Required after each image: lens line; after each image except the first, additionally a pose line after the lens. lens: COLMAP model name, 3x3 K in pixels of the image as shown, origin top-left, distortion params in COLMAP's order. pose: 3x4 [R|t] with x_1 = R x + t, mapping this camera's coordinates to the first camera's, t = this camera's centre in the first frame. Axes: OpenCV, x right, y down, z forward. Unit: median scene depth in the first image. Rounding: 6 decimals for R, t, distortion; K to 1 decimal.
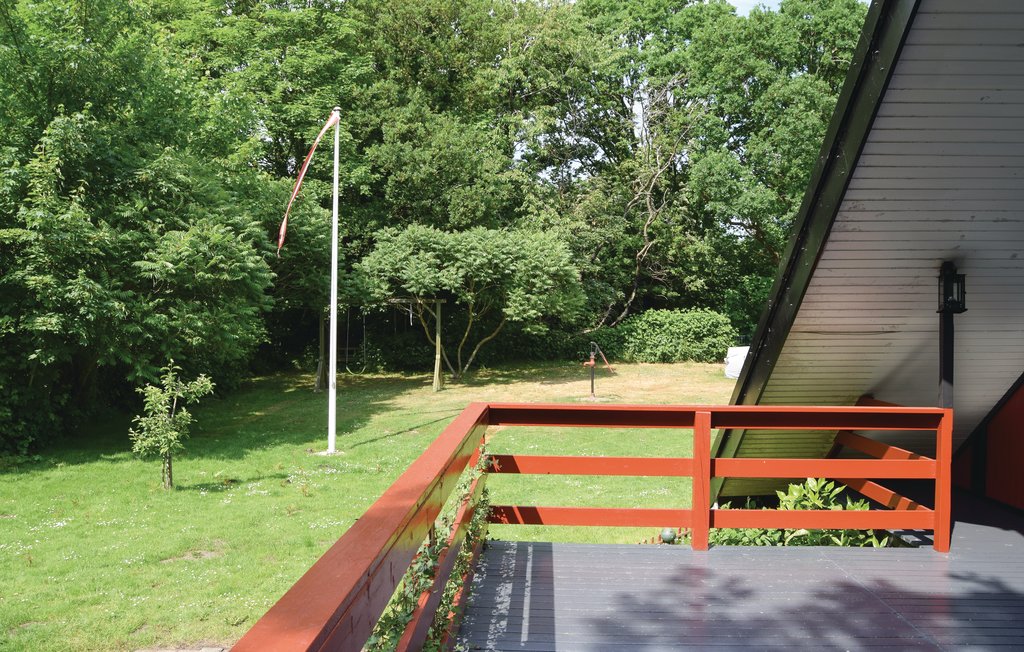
lens RADIAL K [[864.6, 0, 509.3], [0, 864.6, 301.2], [0, 0, 1]] dist [-0.052251, -0.004652]
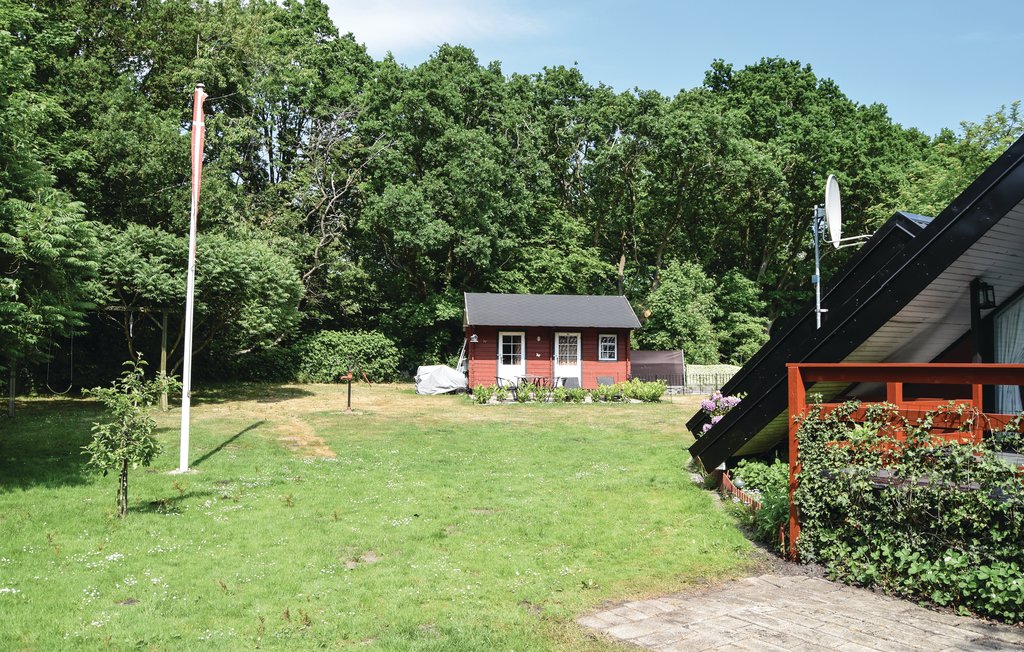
lens RADIAL K [[864.6, 0, 509.3], [0, 864.6, 301.2], [0, 0, 1]] dist [-0.052251, -0.004652]
pose [[0.808146, 0.049869, 0.586867, -0.272133], [-0.023654, 0.998353, -0.052262, 0.024527], [-0.588507, 0.028353, 0.807995, 0.055469]]
